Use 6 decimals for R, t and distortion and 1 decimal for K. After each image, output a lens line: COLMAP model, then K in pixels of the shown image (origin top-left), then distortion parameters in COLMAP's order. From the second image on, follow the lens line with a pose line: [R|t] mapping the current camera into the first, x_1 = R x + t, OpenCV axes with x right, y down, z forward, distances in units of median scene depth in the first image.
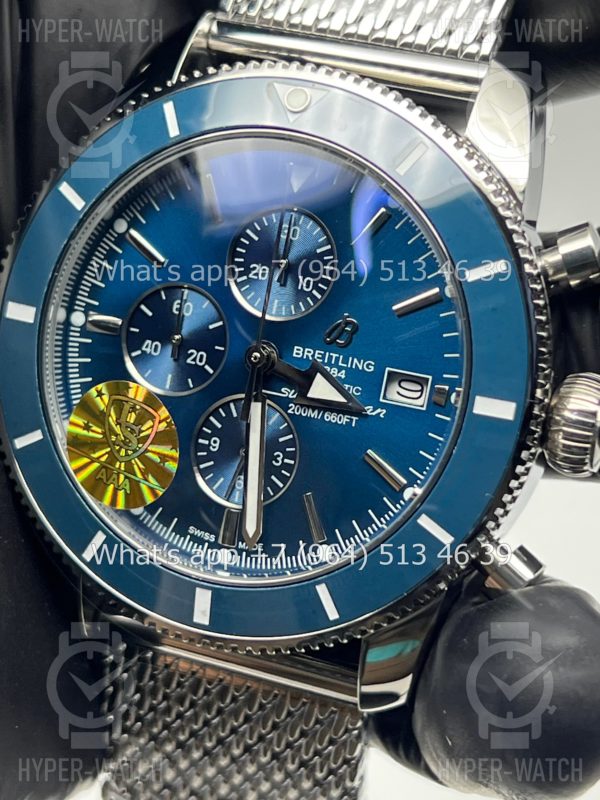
lens RADIAL K [[1932.6, 0, 295.6], [0, 1932.6, 395.3], [0, 0, 1]] dist [0.187648, 0.000000]
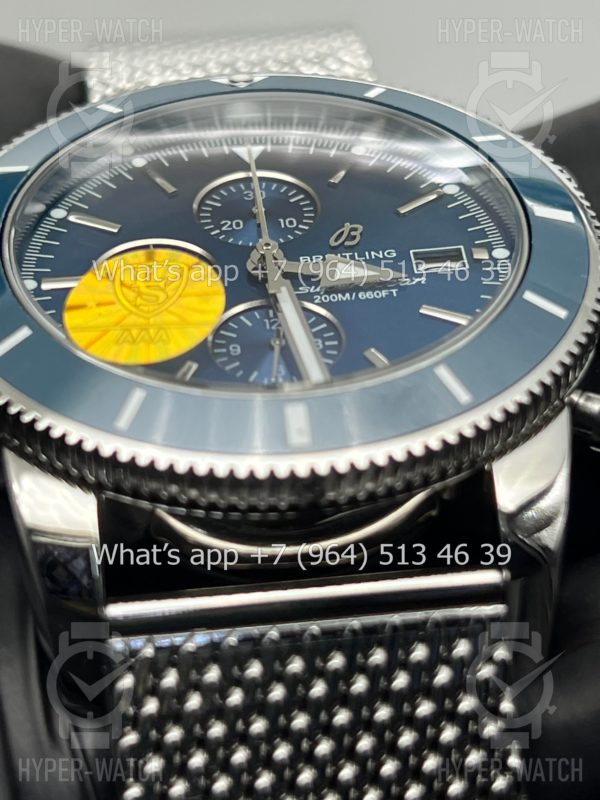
lens RADIAL K [[1932.6, 0, 297.3], [0, 1932.6, 398.6], [0, 0, 1]] dist [0.187648, 0.000000]
pose [[0.911104, 0.041790, 0.410053, -0.360020], [0.299910, 0.615227, -0.729074, 0.656347], [-0.282744, 0.787242, 0.548002, 0.571012]]
